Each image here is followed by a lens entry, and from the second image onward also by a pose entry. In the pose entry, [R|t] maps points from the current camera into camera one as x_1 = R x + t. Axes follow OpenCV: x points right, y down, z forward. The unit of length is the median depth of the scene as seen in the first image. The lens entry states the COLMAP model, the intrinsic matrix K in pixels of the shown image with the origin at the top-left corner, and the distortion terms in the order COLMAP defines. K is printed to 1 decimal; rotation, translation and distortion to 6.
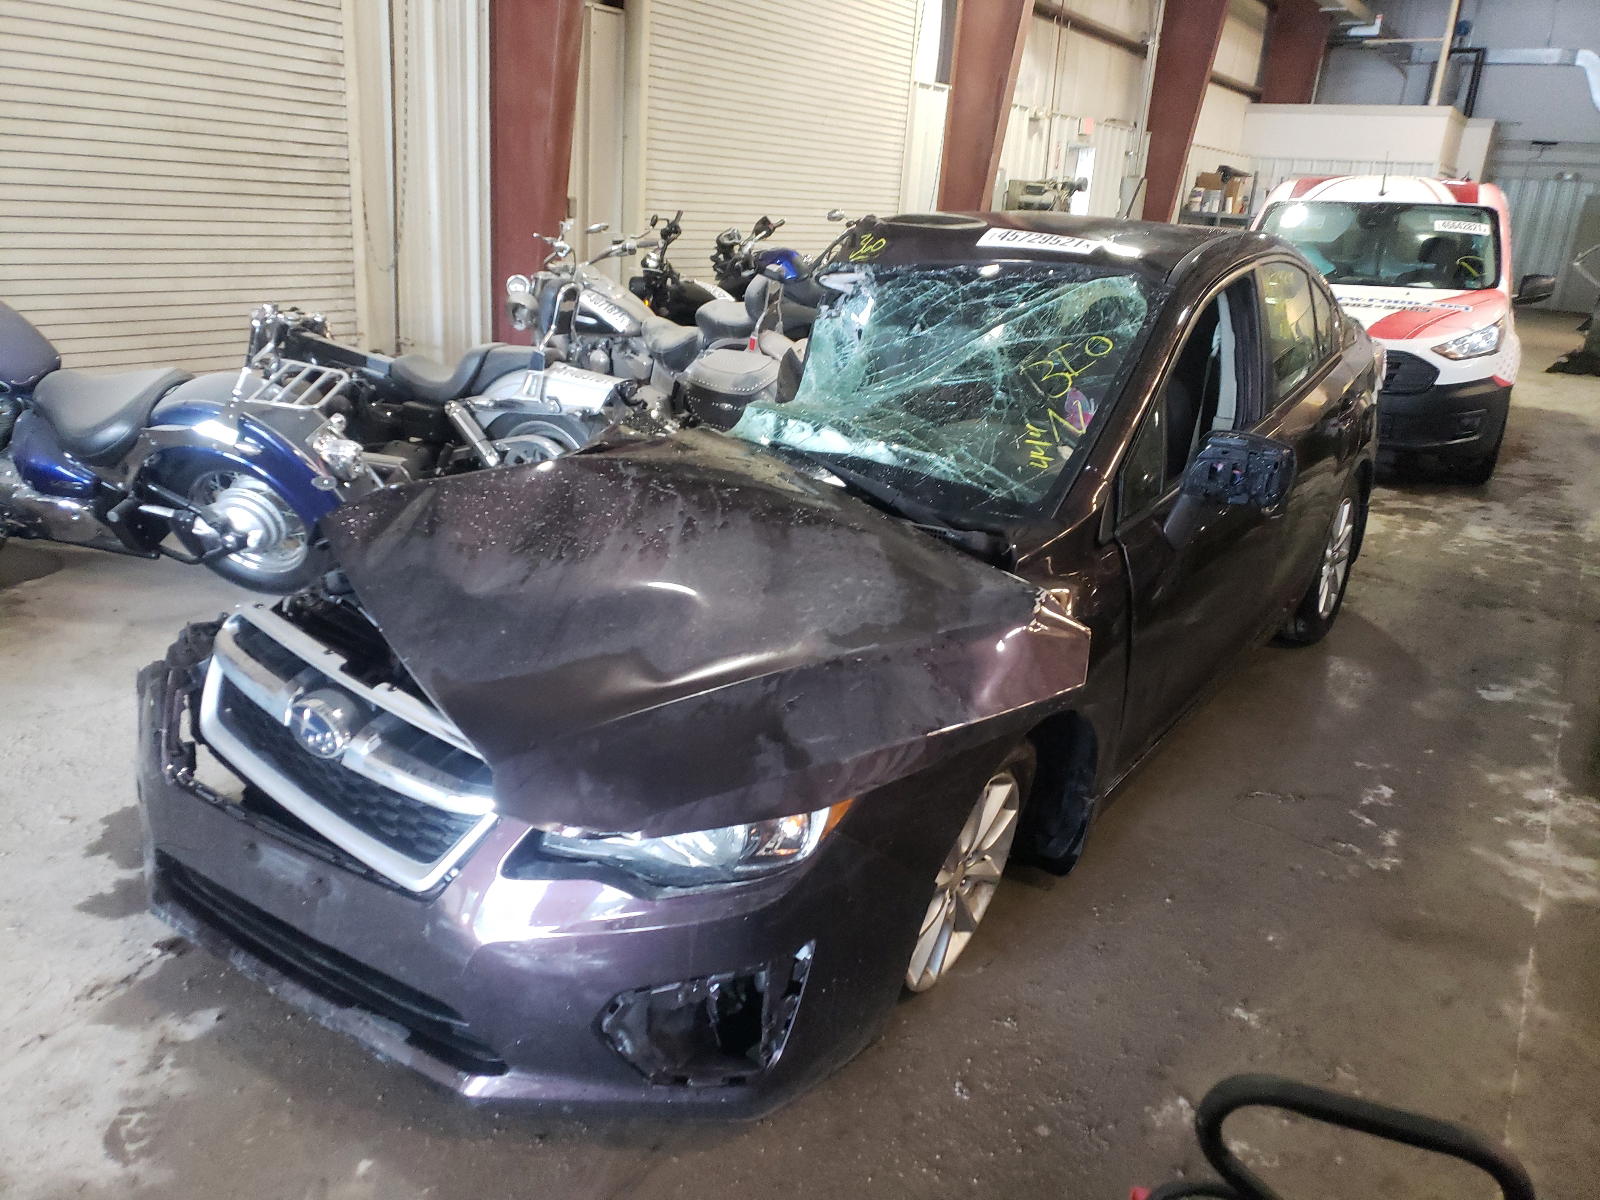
lens RADIAL K [[1234.2, 0, 795.7], [0, 1234.2, 595.1], [0, 0, 1]] dist [0.034601, -0.011946]
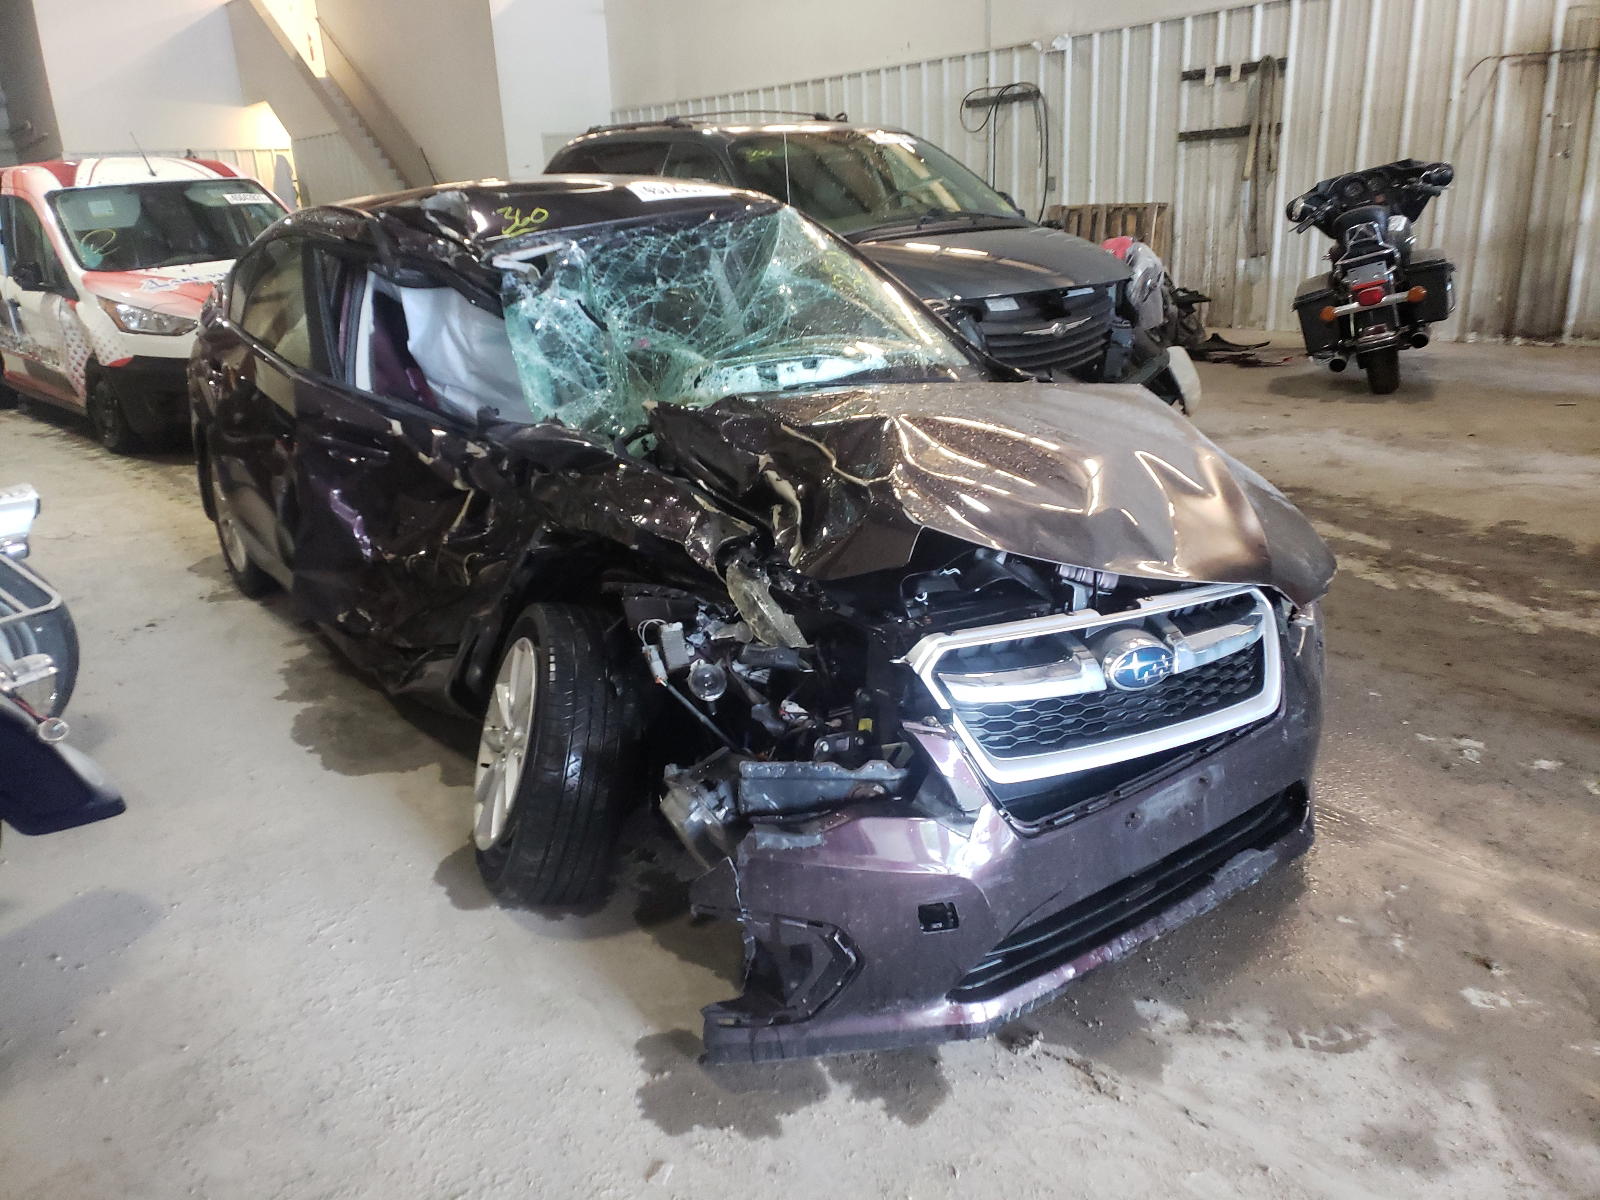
lens RADIAL K [[1234.2, 0, 735.0], [0, 1234.2, 600.9], [0, 0, 1]] dist [0.034601, -0.011946]
pose [[0.356706, -0.370232, 0.857723, -1.201972], [0.362522, 0.901031, 0.238162, -0.270398], [-0.861010, 0.225990, 0.455621, 0.709635]]
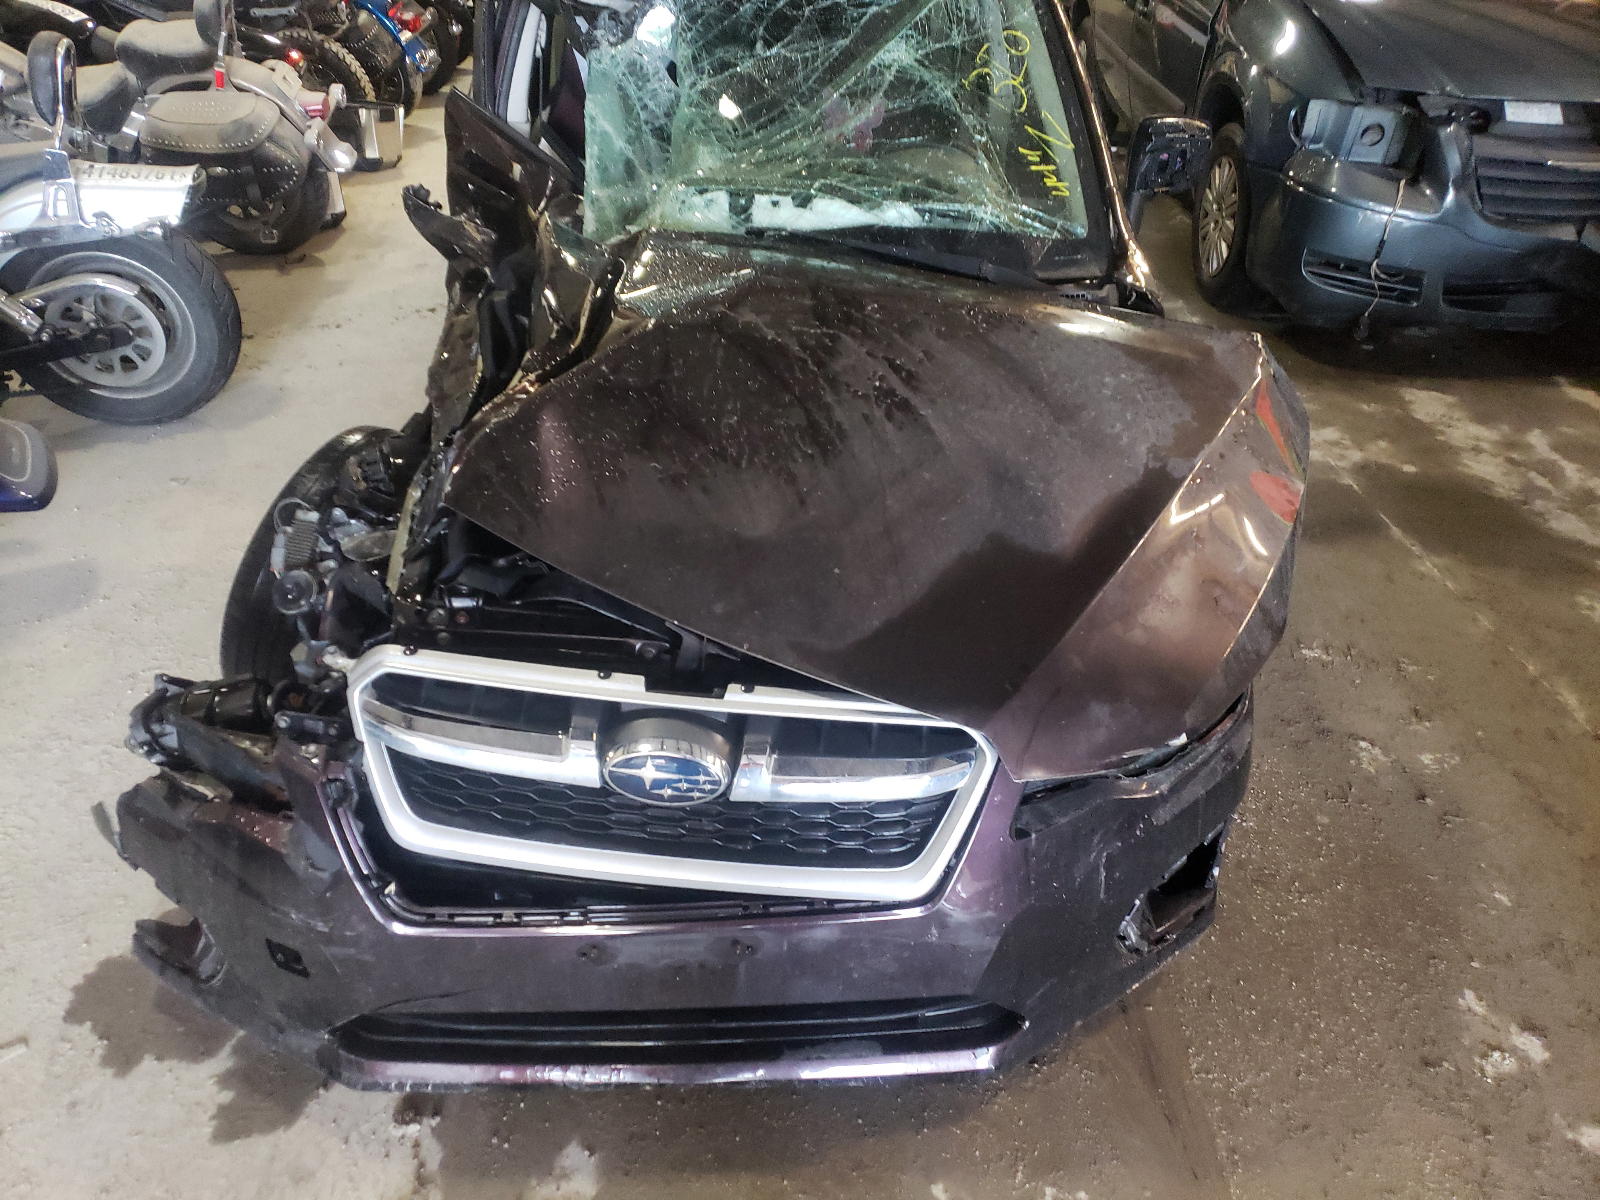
lens RADIAL K [[1234.2, 0, 789.1], [0, 1234.2, 604.3], [0, 0, 1]] dist [0.034601, -0.011946]
pose [[0.818647, -0.358928, 0.448316, -0.543456], [0.229615, 0.920091, 0.317349, -0.178936], [-0.526397, -0.156857, 0.835645, 0.314165]]
